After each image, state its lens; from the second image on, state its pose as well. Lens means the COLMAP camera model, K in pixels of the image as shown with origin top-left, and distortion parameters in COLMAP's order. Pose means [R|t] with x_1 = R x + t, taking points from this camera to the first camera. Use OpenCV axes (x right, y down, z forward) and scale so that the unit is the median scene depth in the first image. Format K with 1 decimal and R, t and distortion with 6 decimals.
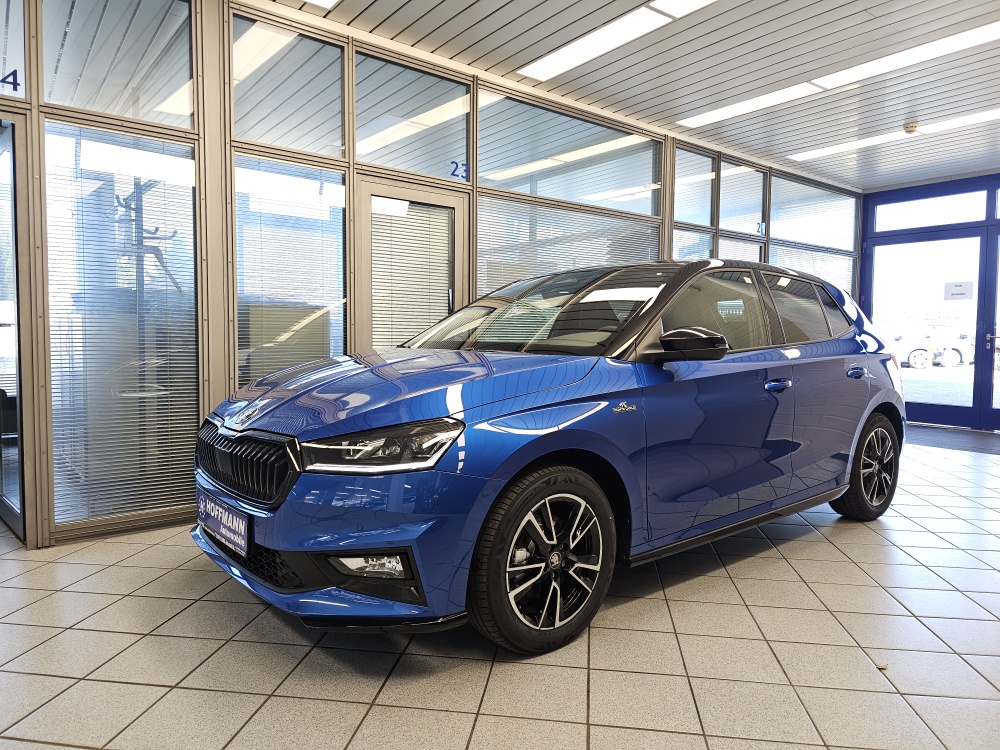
lens RADIAL K [[678.4, 0, 499.3], [0, 678.4, 371.1], [0, 0, 1]] dist [0.056859, -0.050521]
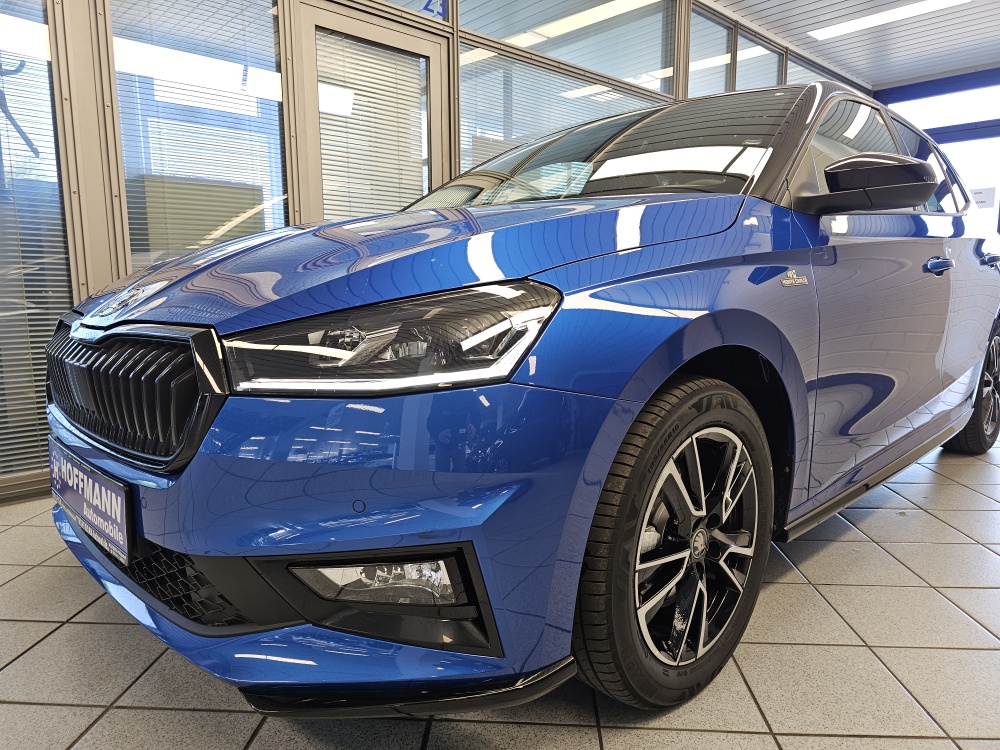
lens RADIAL K [[678.4, 0, 495.7], [0, 678.4, 382.2], [0, 0, 1]] dist [0.056859, -0.050521]
pose [[0.996503, -0.024658, 0.079836, -0.128175], [0.017103, 0.995428, 0.093968, 0.088591], [-0.081788, -0.092274, 0.992369, 0.464816]]
